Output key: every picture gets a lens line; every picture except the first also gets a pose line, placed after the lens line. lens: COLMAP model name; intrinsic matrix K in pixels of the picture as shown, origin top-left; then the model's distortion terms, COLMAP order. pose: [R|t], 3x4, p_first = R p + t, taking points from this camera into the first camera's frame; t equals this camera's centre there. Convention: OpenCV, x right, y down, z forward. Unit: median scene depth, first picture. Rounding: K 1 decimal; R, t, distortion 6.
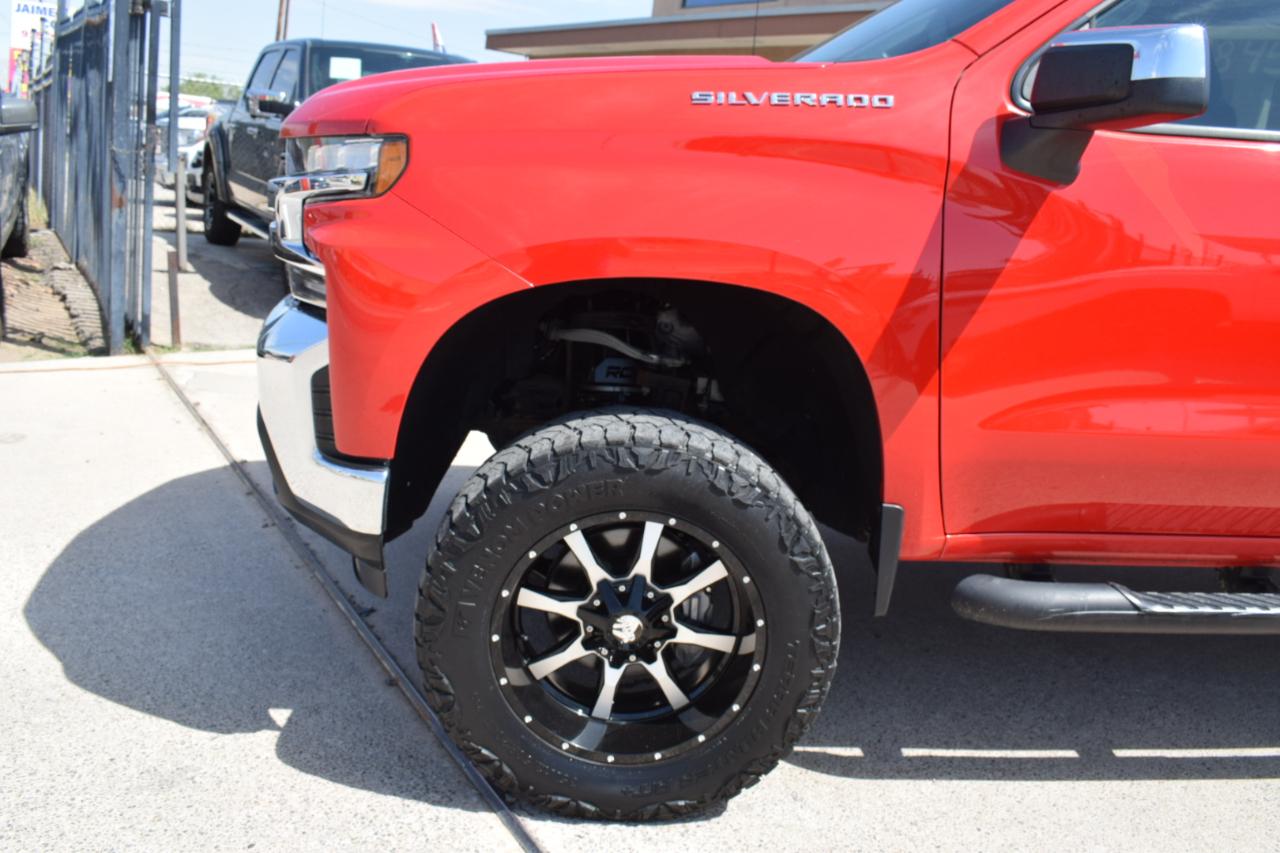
lens RADIAL K [[1105.0, 0, 657.0], [0, 1105.0, 450.1], [0, 0, 1]] dist [-0.078164, -0.004827]
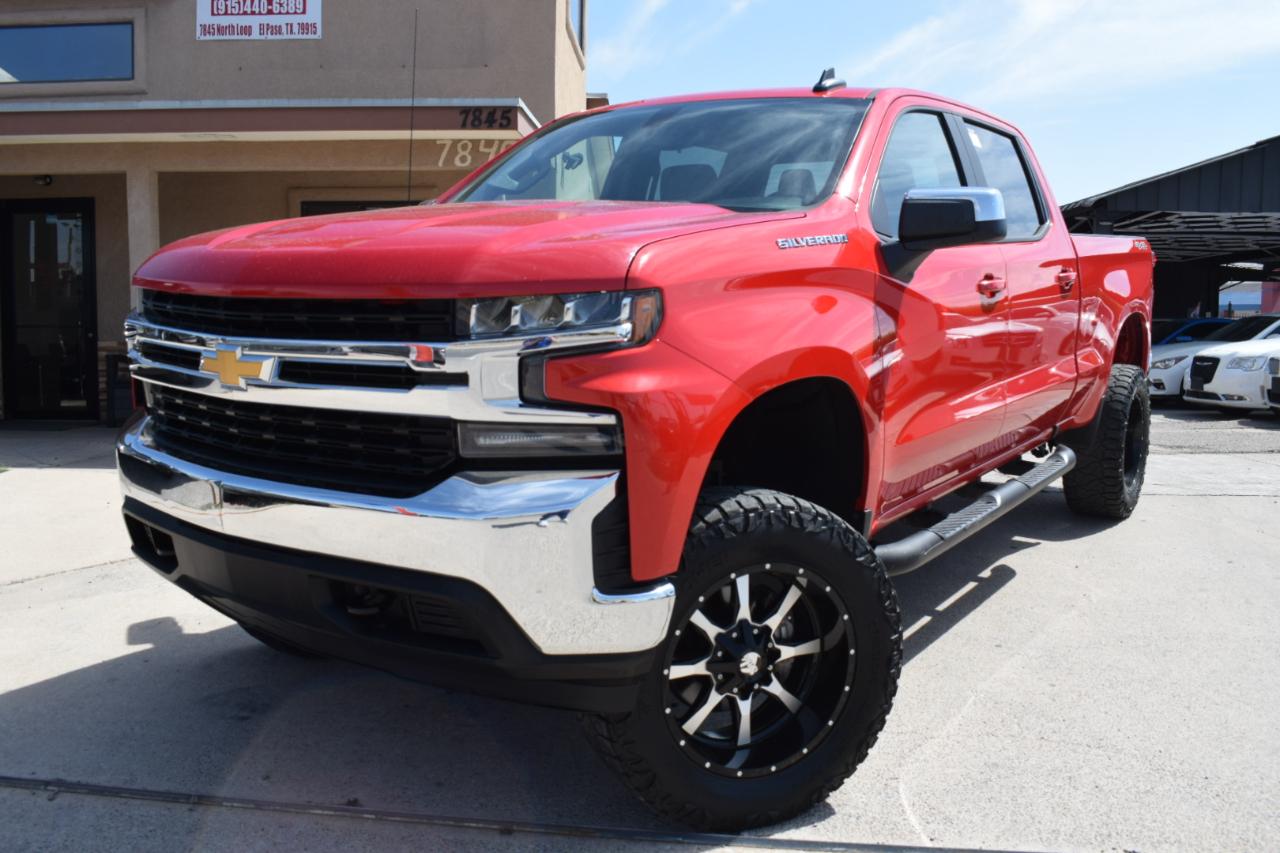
lens RADIAL K [[1105.0, 0, 657.0], [0, 1105.0, 450.1], [0, 0, 1]] dist [-0.078164, -0.004827]
pose [[0.621356, -0.195848, 0.758657, -1.013875], [0.243631, 0.968553, 0.050494, -0.162833], [-0.744689, 0.153458, 0.649530, 0.249574]]
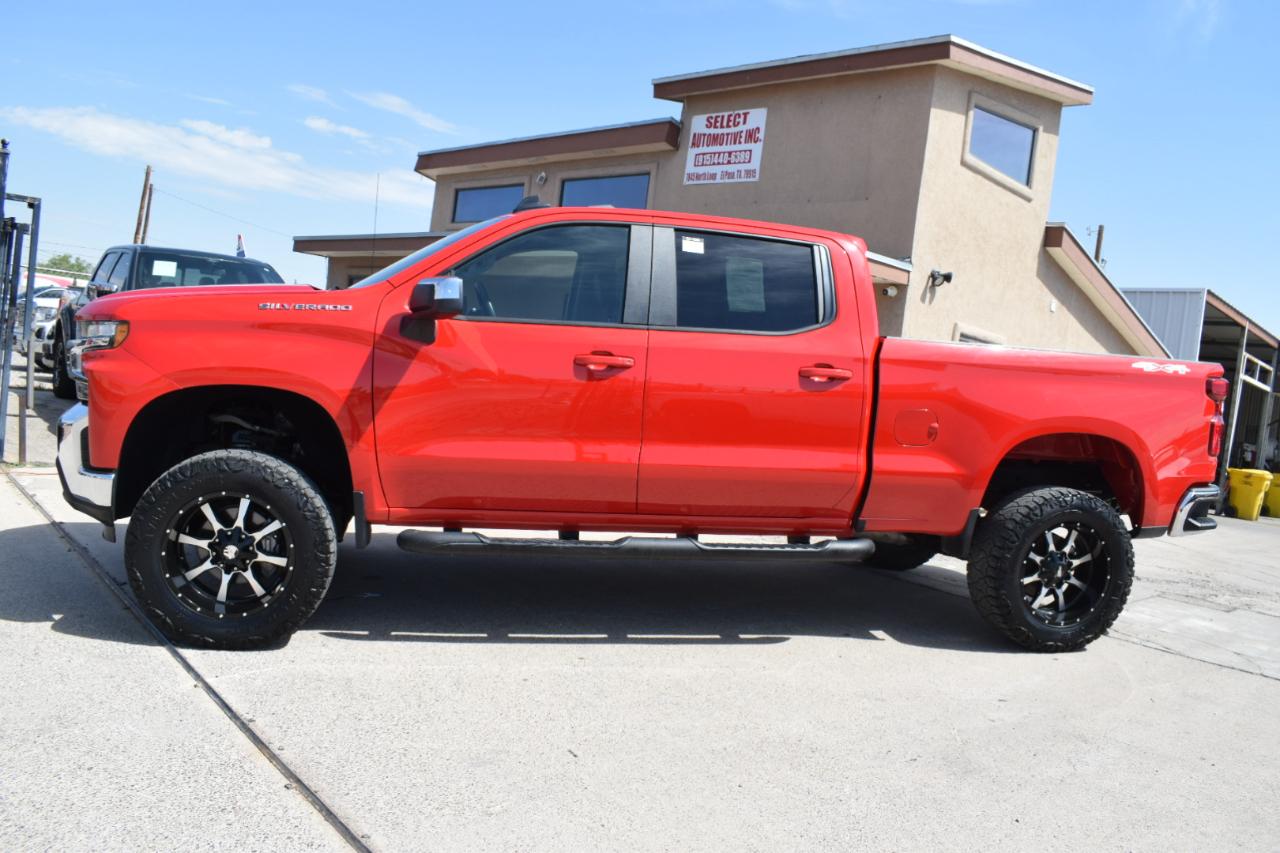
lens RADIAL K [[1007.0, 0, 642.4], [0, 1007.0, 449.1], [0, 0, 1]] dist [-0.097821, 0.018380]
pose [[0.988937, -0.002369, 0.148316, 0.459630], [0.024649, 0.988596, -0.148563, 0.263121], [-0.146273, 0.150576, 0.977717, -0.960269]]
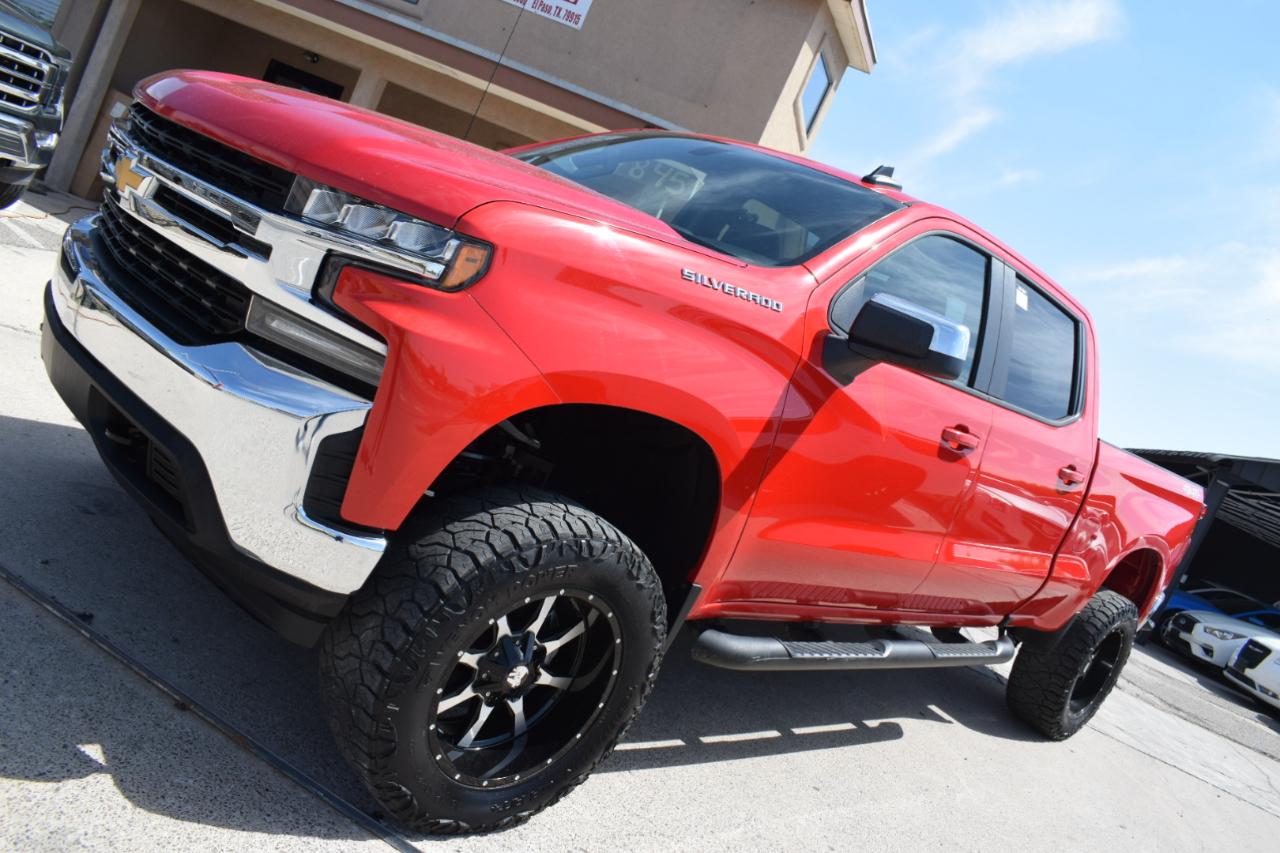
lens RADIAL K [[1007.0, 0, 642.4], [0, 1007.0, 449.1], [0, 0, 1]] dist [-0.097821, 0.018380]
pose [[0.740790, 0.128121, 0.659406, -0.664130], [-0.174088, 0.984721, 0.004245, -0.107094], [-0.648787, -0.117939, 0.751775, 0.125470]]
